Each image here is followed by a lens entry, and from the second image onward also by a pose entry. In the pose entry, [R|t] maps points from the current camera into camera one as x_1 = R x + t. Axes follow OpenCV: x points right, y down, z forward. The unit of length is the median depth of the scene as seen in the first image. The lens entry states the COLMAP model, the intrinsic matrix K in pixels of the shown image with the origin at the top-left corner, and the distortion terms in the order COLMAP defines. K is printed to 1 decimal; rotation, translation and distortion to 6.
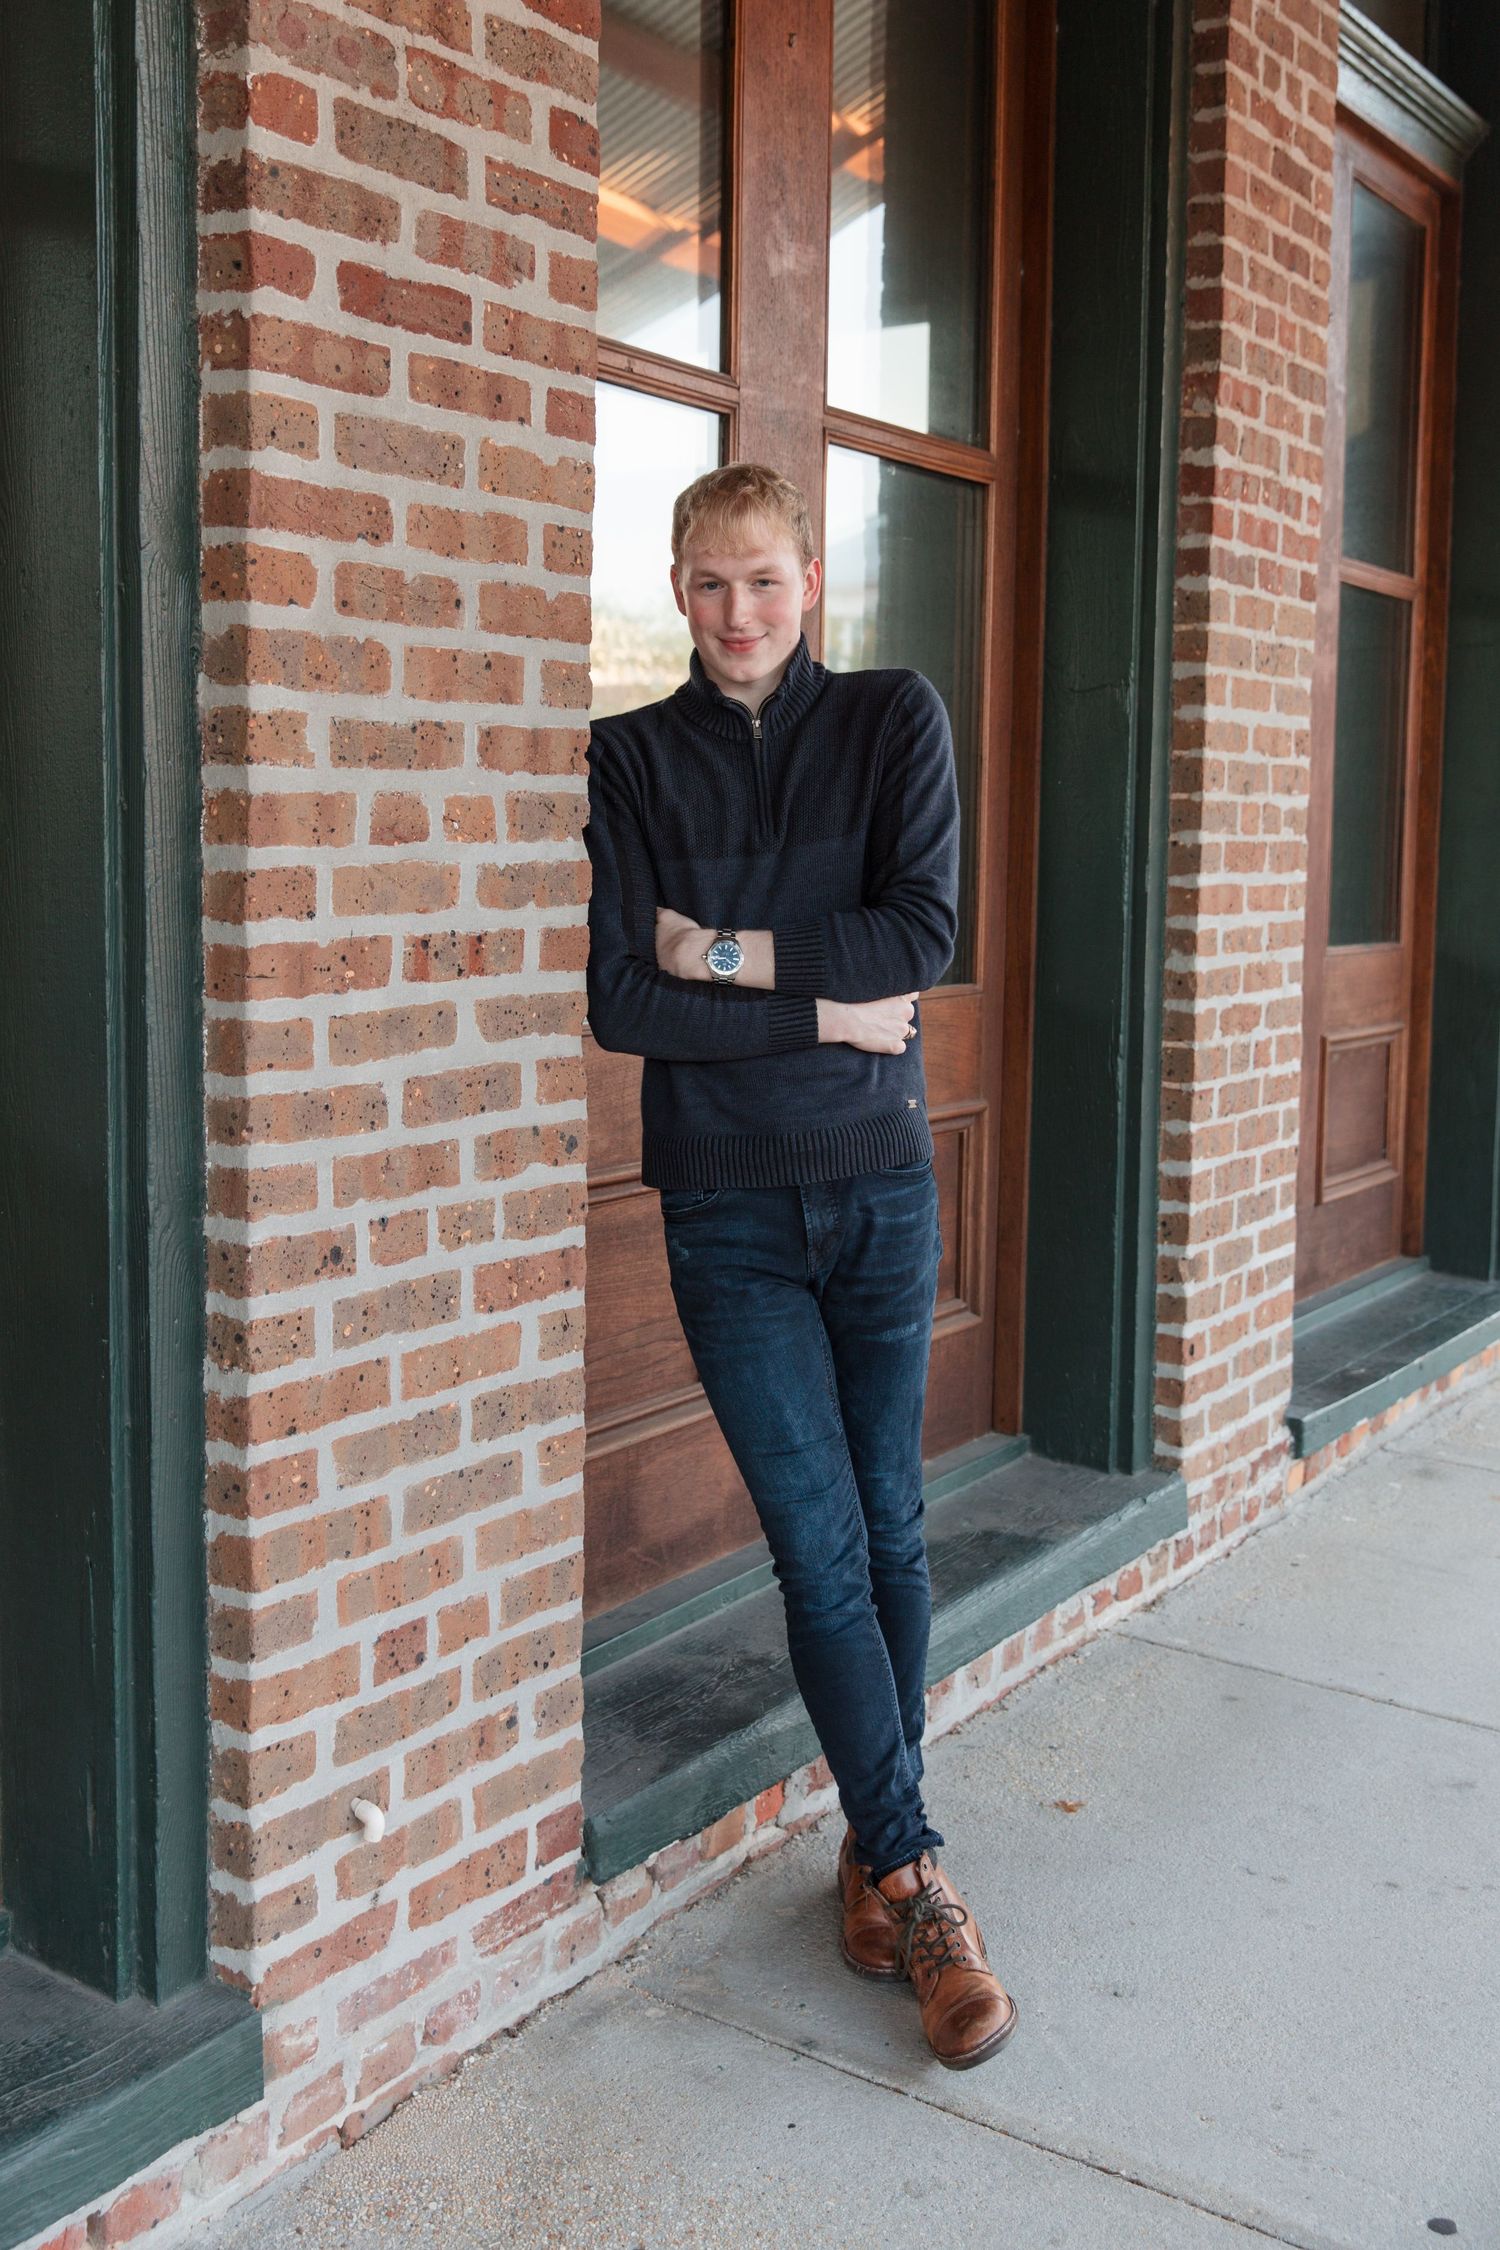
lens RADIAL K [[2217.9, 0, 746.3], [0, 2217.9, 1074.0], [0, 0, 1]] dist [0.025246, -0.004116]
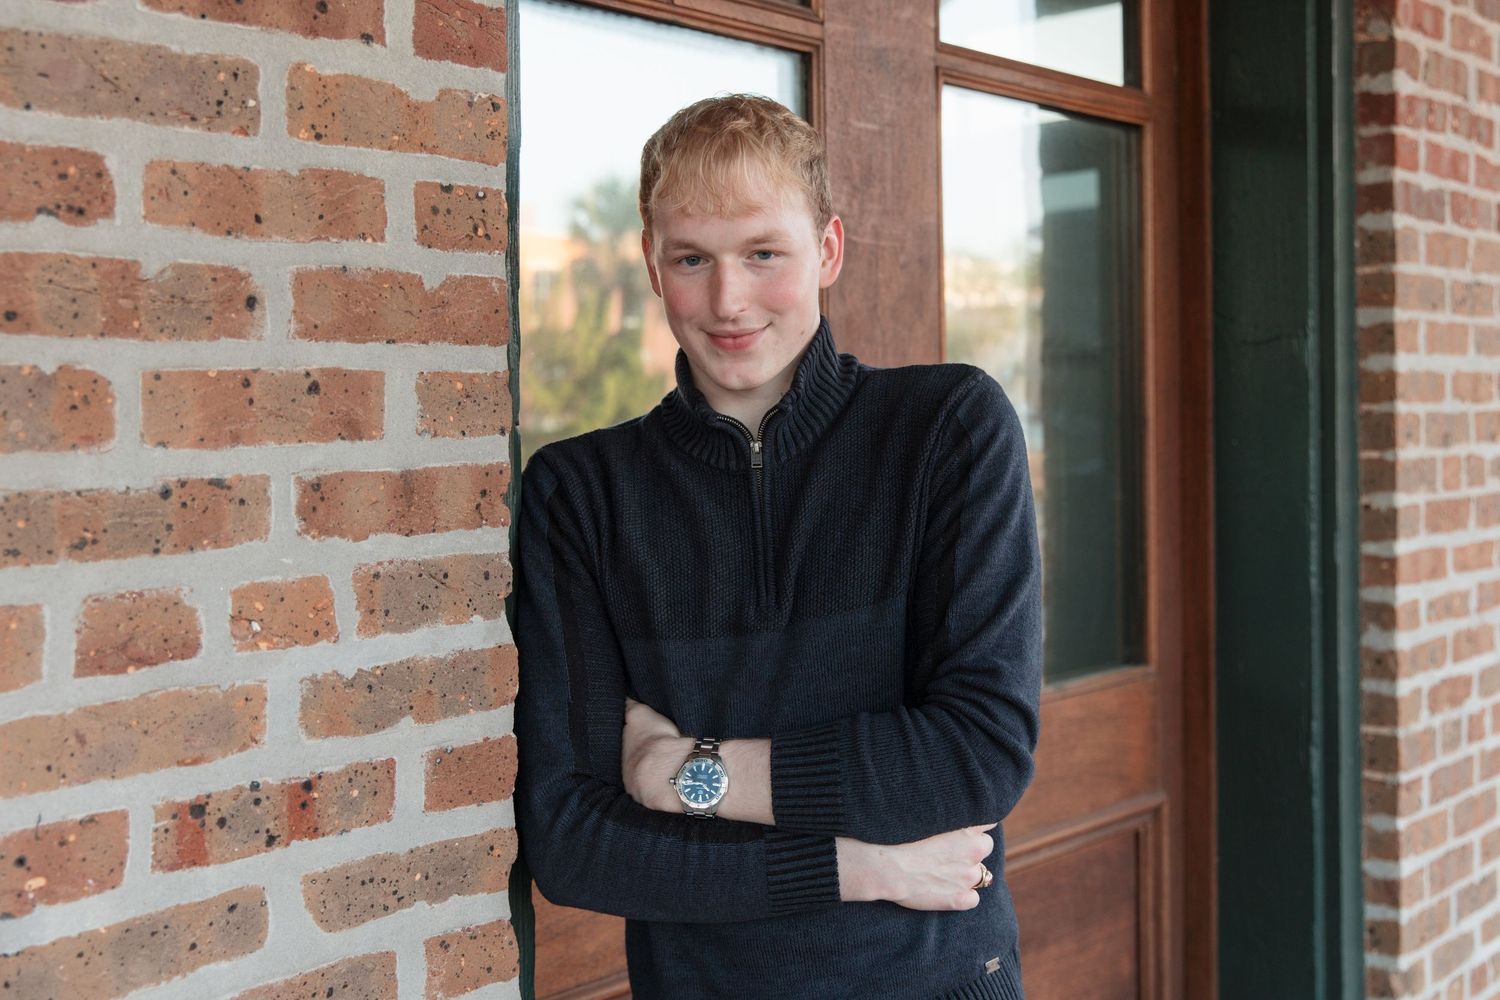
lens RADIAL K [[1888.2, 0, 750.0], [0, 1888.2, 500.0], [0, 0, 1]] dist [-0.005484, 0.026272]
pose [[0.991431, -0.023055, -0.128579, 0.045834], [0.012757, 0.996686, -0.080344, -0.050636], [0.130005, 0.078015, 0.988439, 0.222631]]
